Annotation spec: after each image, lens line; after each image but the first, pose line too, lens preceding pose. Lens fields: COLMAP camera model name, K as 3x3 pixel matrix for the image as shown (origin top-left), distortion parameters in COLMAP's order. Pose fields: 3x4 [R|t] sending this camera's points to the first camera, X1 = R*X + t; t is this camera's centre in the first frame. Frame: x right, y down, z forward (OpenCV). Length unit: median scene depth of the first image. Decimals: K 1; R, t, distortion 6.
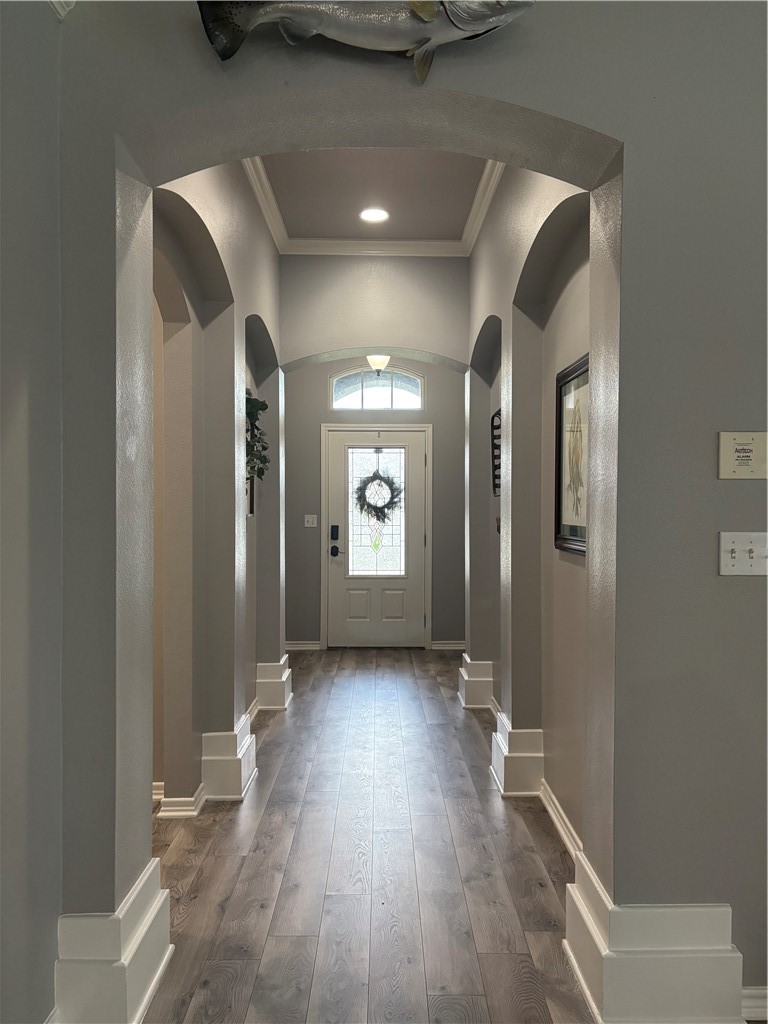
lens RADIAL K [[770.6, 0, 387.3], [0, 770.6, 513.4], [0, 0, 1]] dist [0.003303, -0.007790]
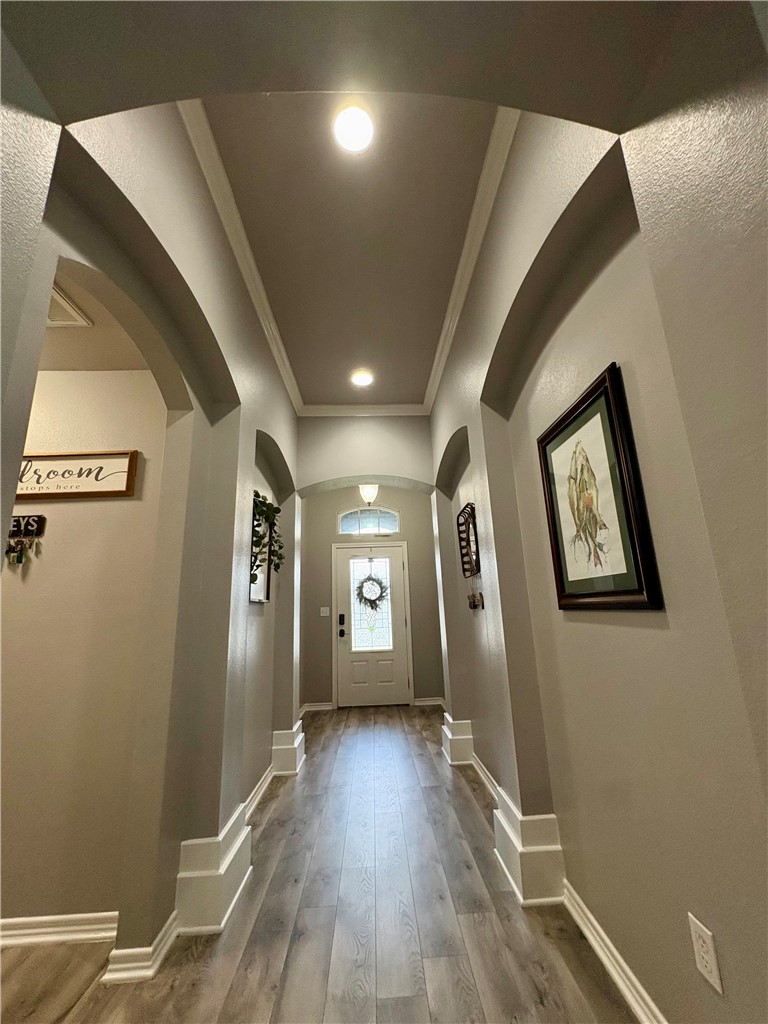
lens RADIAL K [[408.3, 0, 386.3], [0, 408.3, 512.3], [0, 0, 1]] dist [-0.000326, -0.000004]
pose [[0.999040, -0.032441, 0.029435, -0.003677], [0.038642, 0.969148, -0.243430, 0.032398], [-0.020629, 0.244334, 0.969472, 0.361121]]
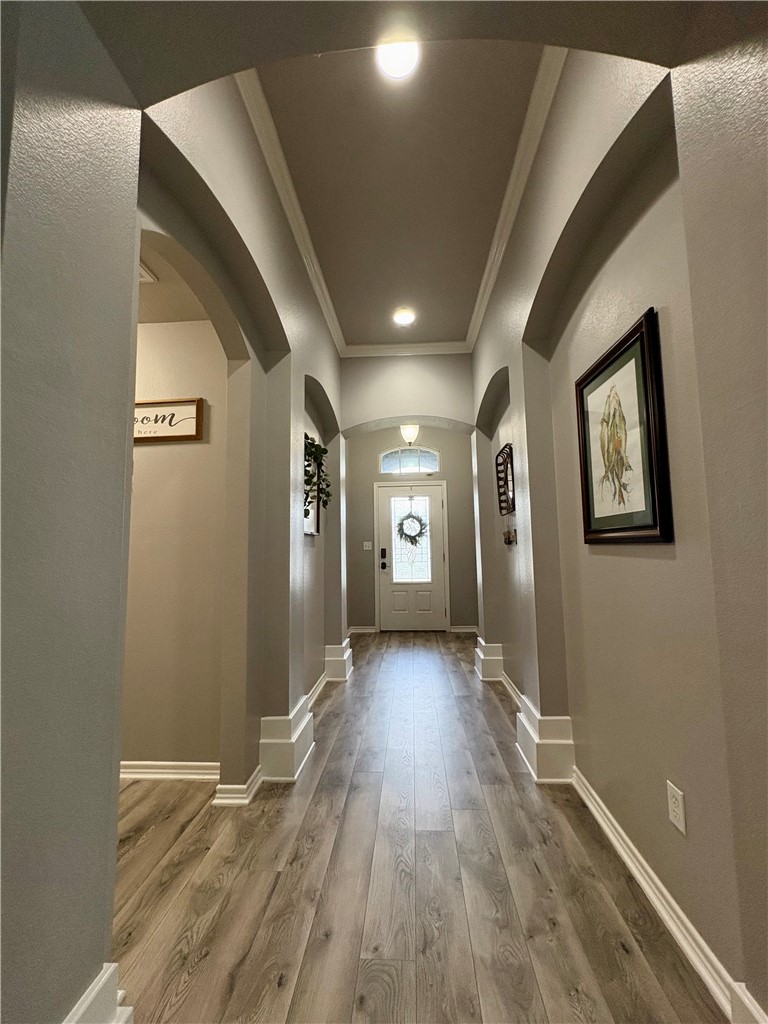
lens RADIAL K [[408.3, 0, 385.9], [0, 408.3, 512.4], [0, 0, 1]] dist [-0.000326, -0.000004]
pose [[0.997062, -0.024784, -0.072473, -0.005568], [0.017535, 0.994933, -0.098998, 0.039442], [0.074560, 0.097437, 0.992445, 0.318292]]
